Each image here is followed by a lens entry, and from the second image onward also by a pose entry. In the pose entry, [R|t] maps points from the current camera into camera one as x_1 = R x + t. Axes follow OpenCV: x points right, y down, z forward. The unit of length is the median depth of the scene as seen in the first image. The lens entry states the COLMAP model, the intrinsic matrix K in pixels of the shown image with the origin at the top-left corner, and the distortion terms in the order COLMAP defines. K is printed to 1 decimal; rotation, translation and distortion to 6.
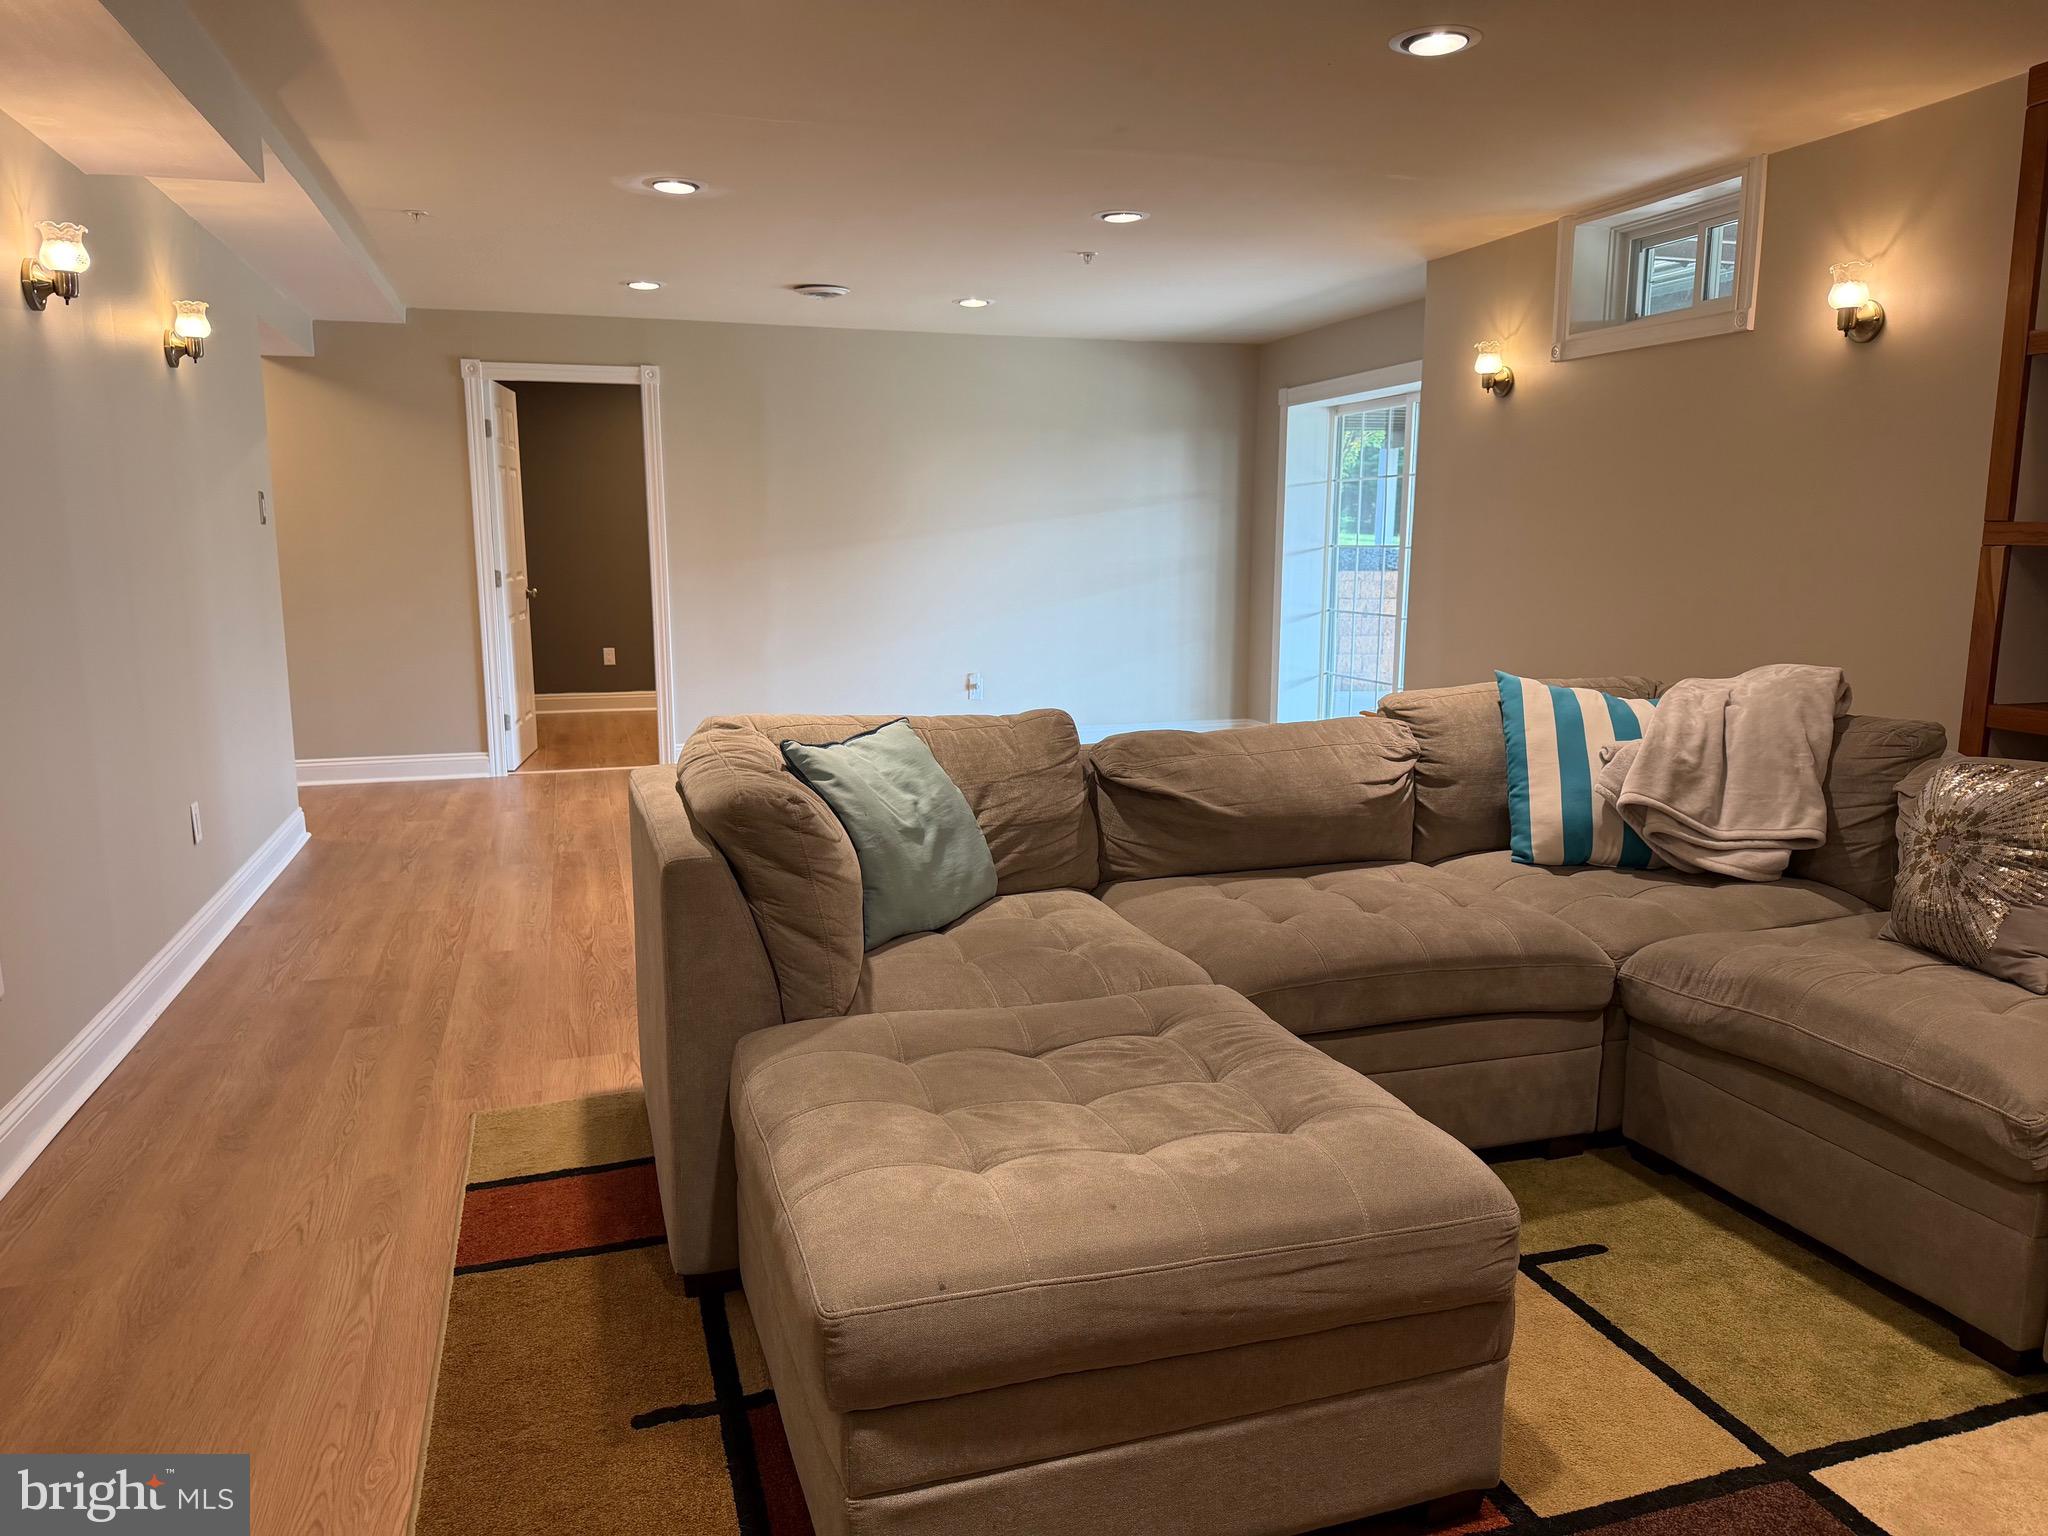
lens RADIAL K [[1371.2, 0, 1024.0], [0, 1371.2, 768.0], [0, 0, 1]] dist [0.131011, -0.151601]
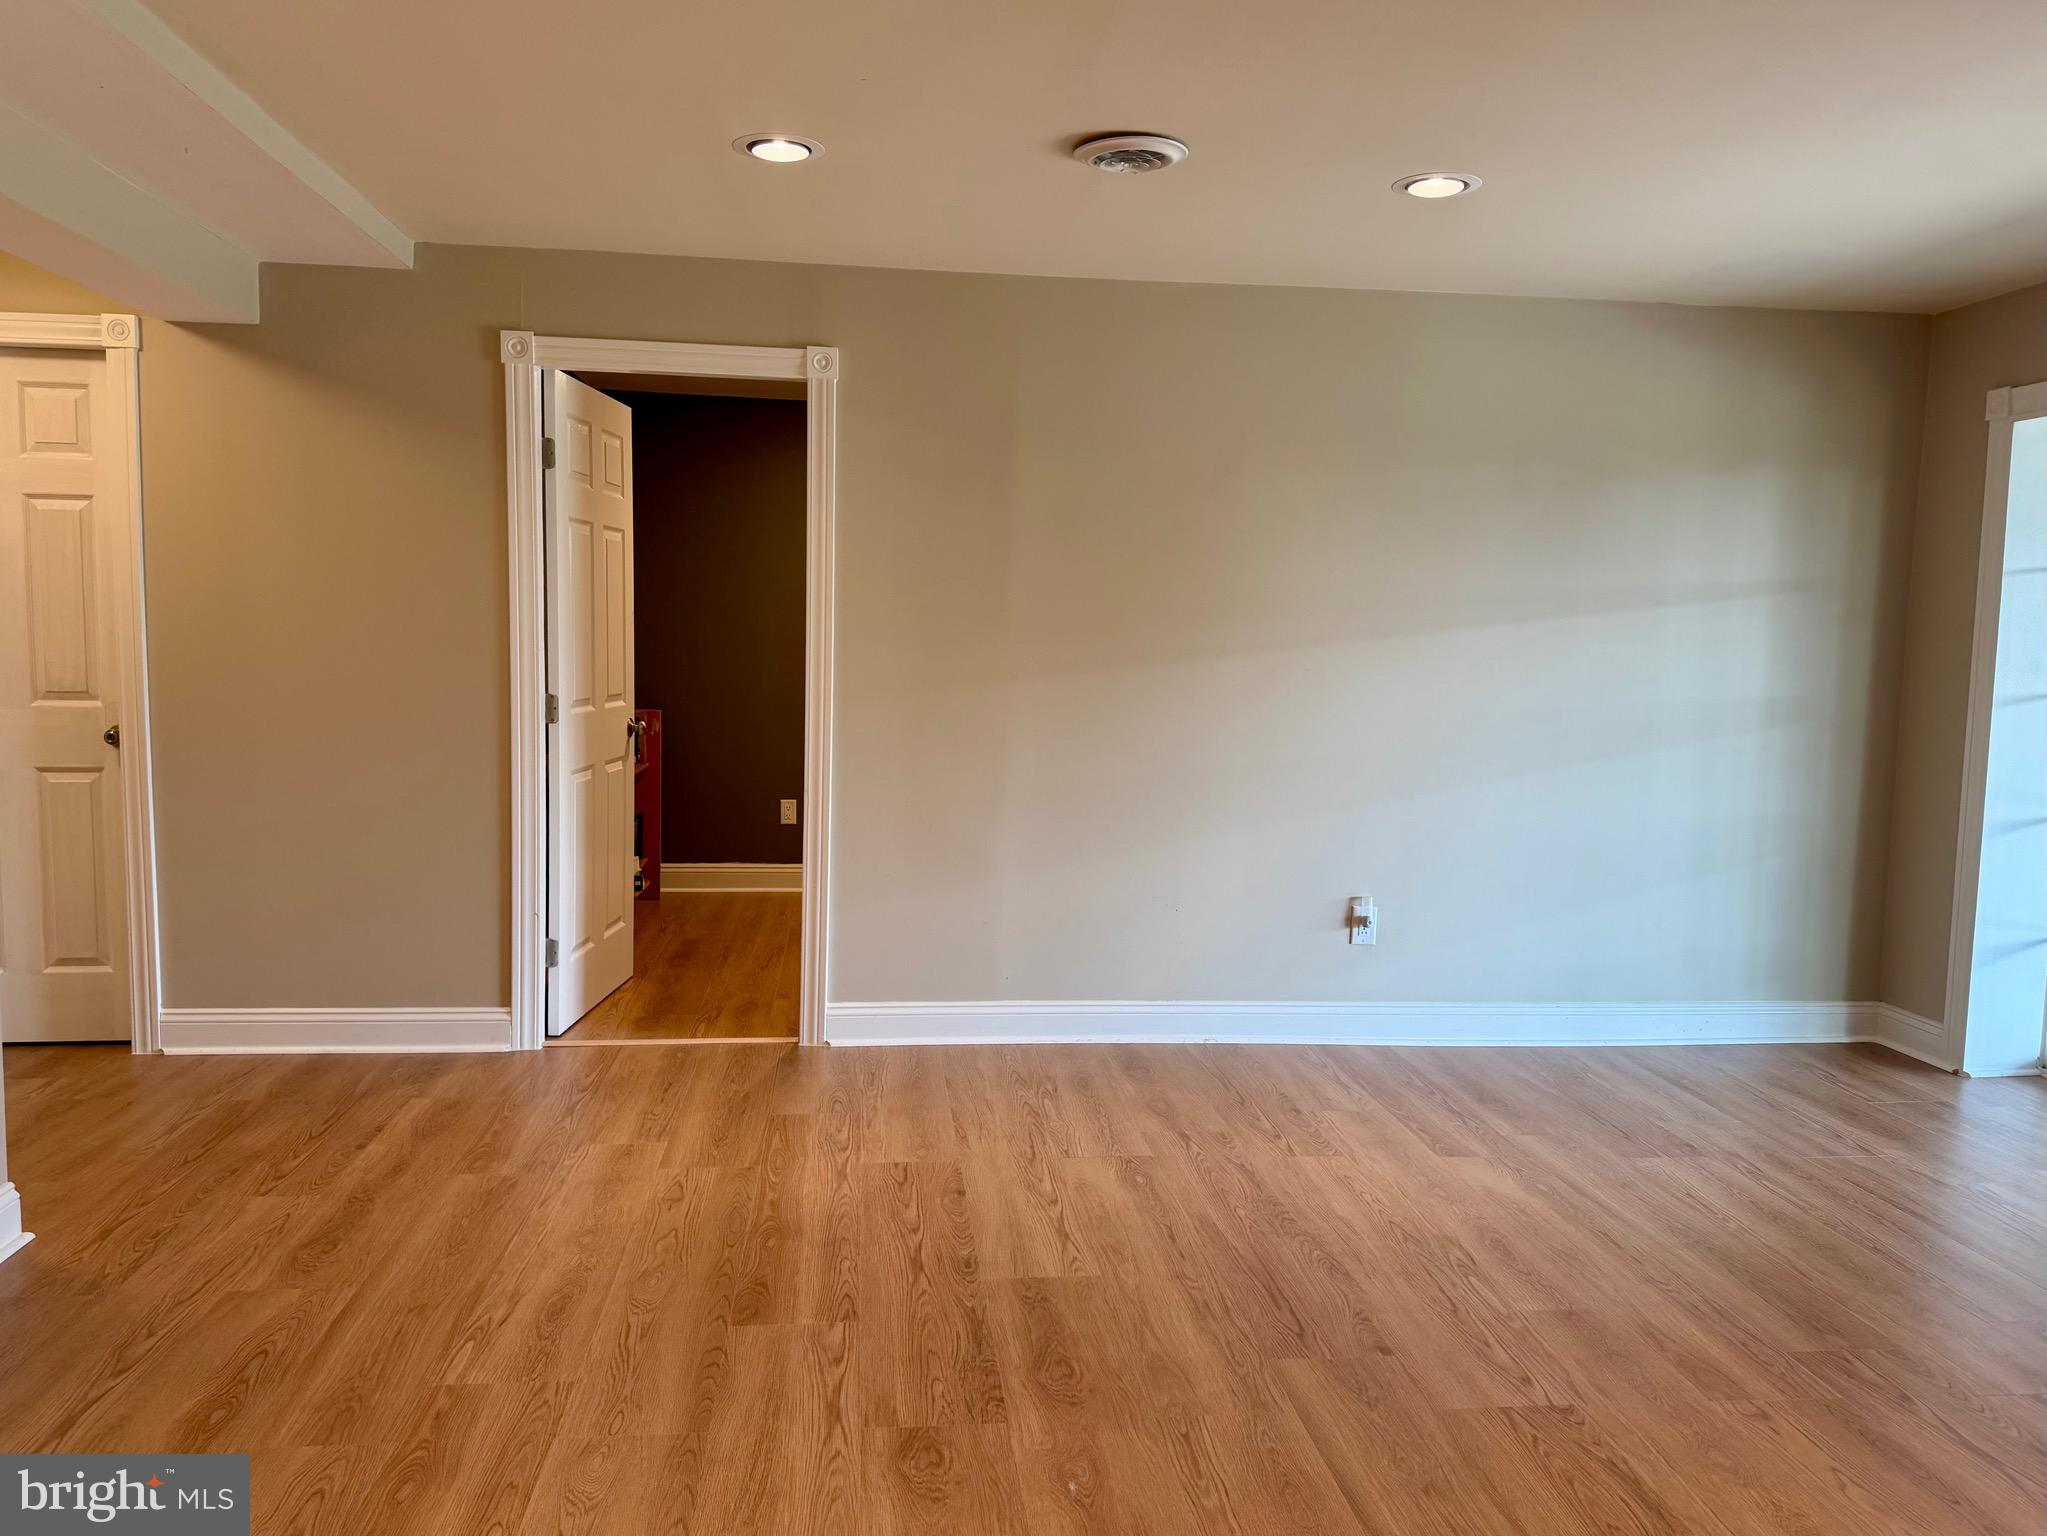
lens RADIAL K [[1474.1, 0, 1023.5], [0, 1474.1, 768.0], [0, 0, 1]] dist [0.159221, -0.202098]
pose [[0.979365, 0.042450, -0.197590, -0.061021], [-0.057973, 0.995612, -0.073452, -0.078323], [0.193605, 0.083391, 0.977529, 0.438697]]
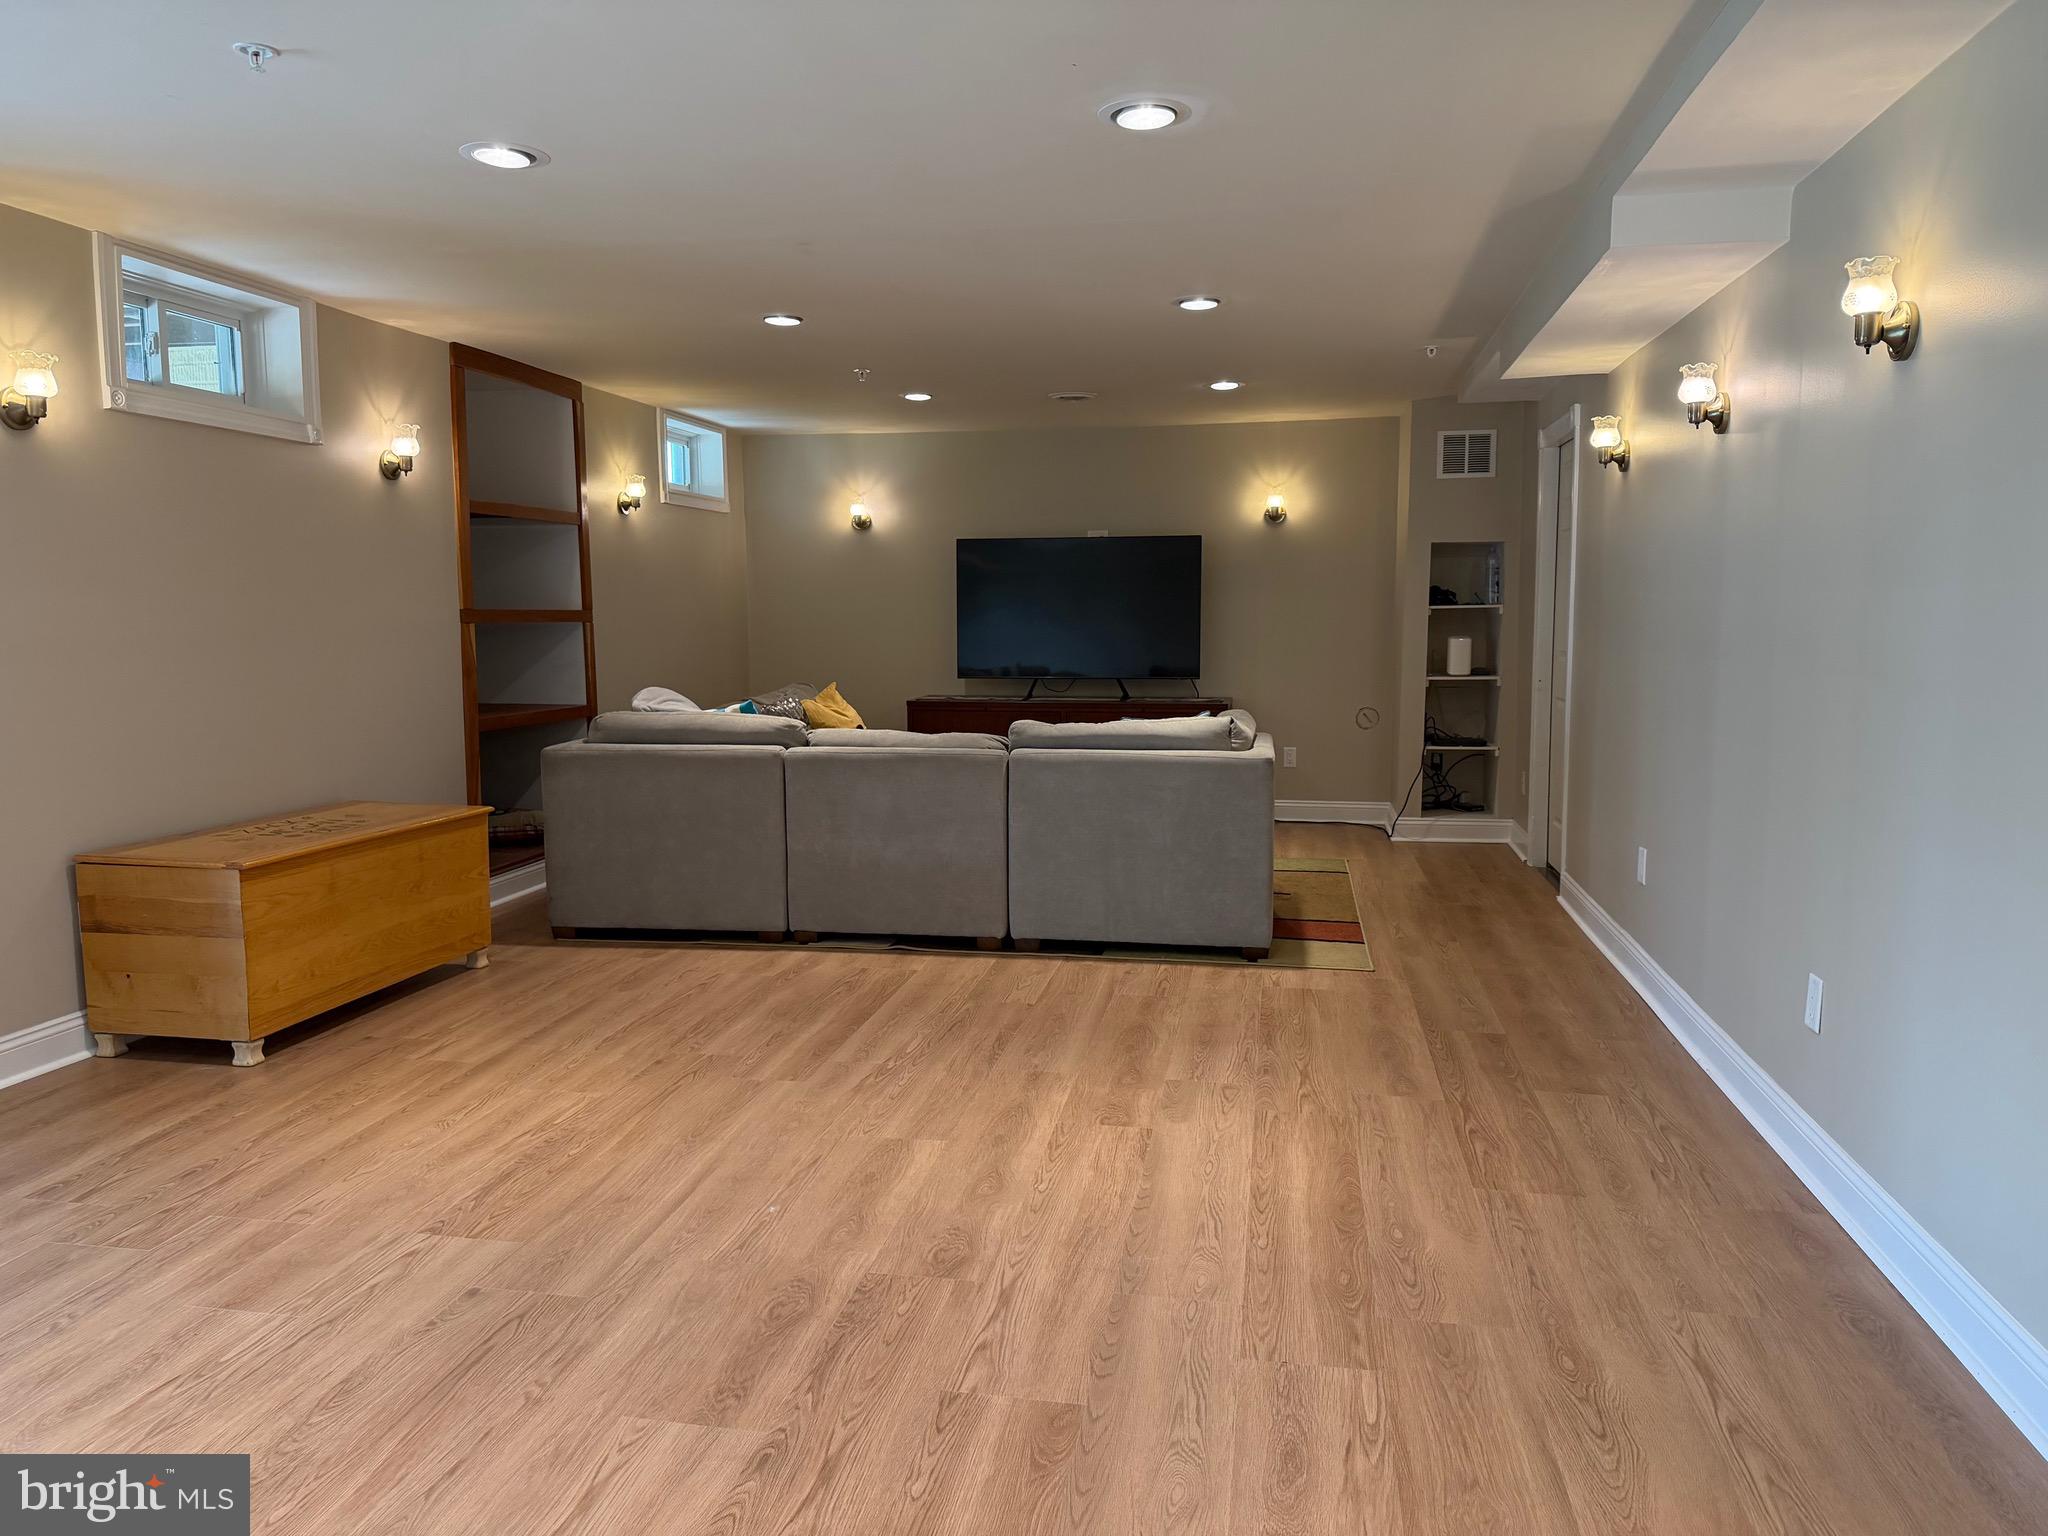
lens RADIAL K [[1474.8, 0, 1024.0], [0, 1474.8, 768.0], [0, 0, 1]] dist [0.159221, -0.202098]
pose [[-0.880800, -0.042120, 0.471612, -0.348962], [0.088071, 0.964080, 0.250587, -0.183814], [-0.465226, 0.262252, -0.845452, 1.074082]]
